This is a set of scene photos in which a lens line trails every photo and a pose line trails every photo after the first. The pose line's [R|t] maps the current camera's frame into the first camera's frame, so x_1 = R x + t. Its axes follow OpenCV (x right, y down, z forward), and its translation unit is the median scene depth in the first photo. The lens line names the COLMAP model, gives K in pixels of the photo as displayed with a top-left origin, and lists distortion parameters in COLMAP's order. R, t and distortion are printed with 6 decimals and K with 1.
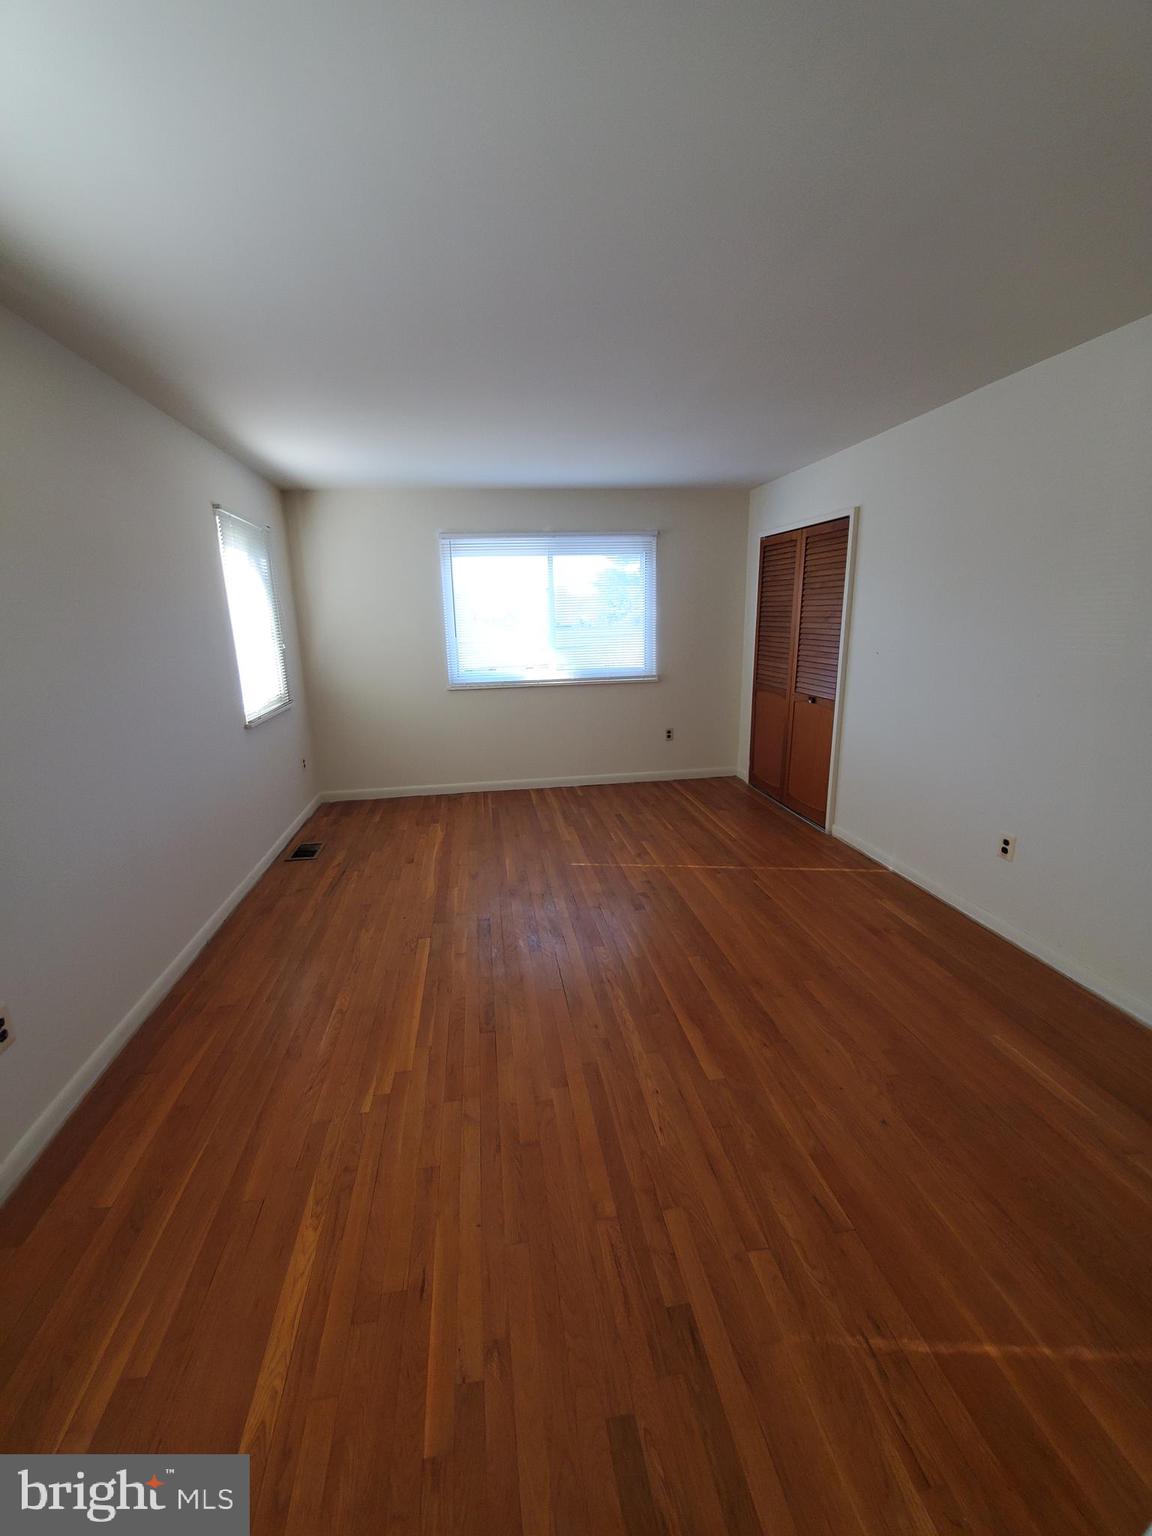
lens RADIAL K [[620.1, 0, 576.0], [0, 620.1, 768.0], [0, 0, 1]] dist [0.001187, 0.000051]
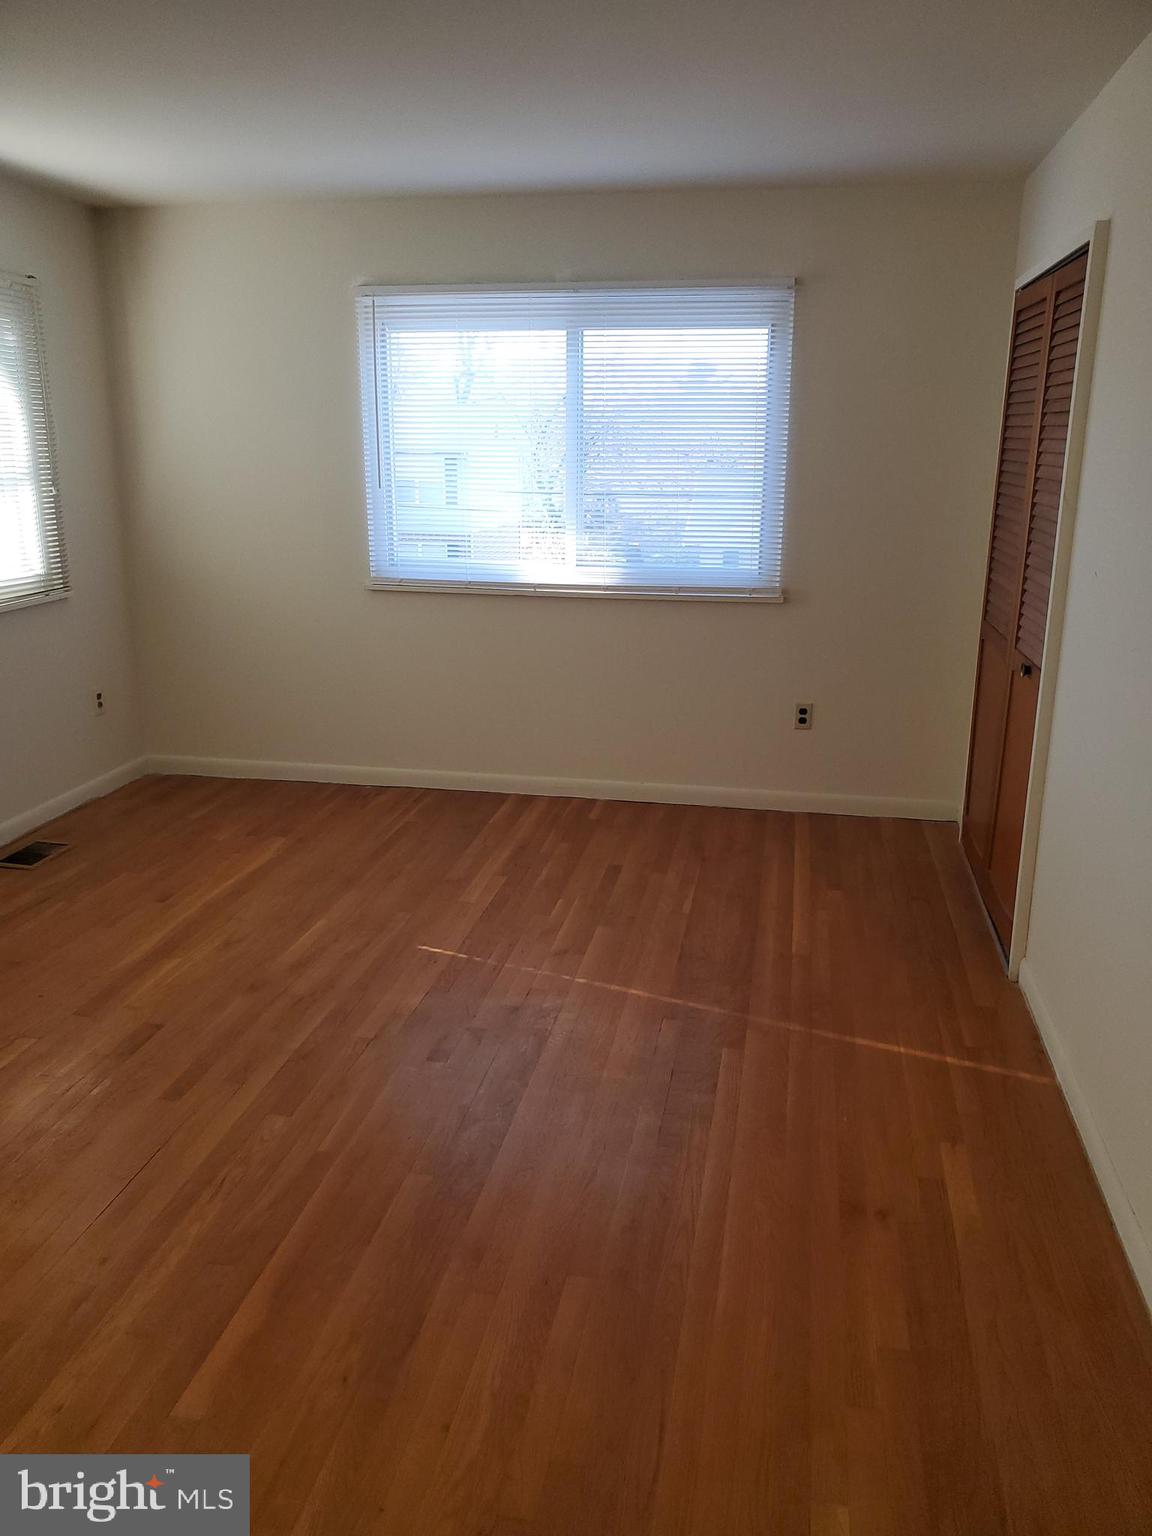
lens RADIAL K [[1210.3, 0, 576.0], [0, 1210.3, 768.0], [0, 0, 1]] dist [0.188063, -0.331611]
pose [[0.944809, 0.114267, -0.307047, 0.313443], [-0.109061, 0.993449, 0.034121, -0.031062], [0.308935, 0.001249, 0.951082, 0.069002]]
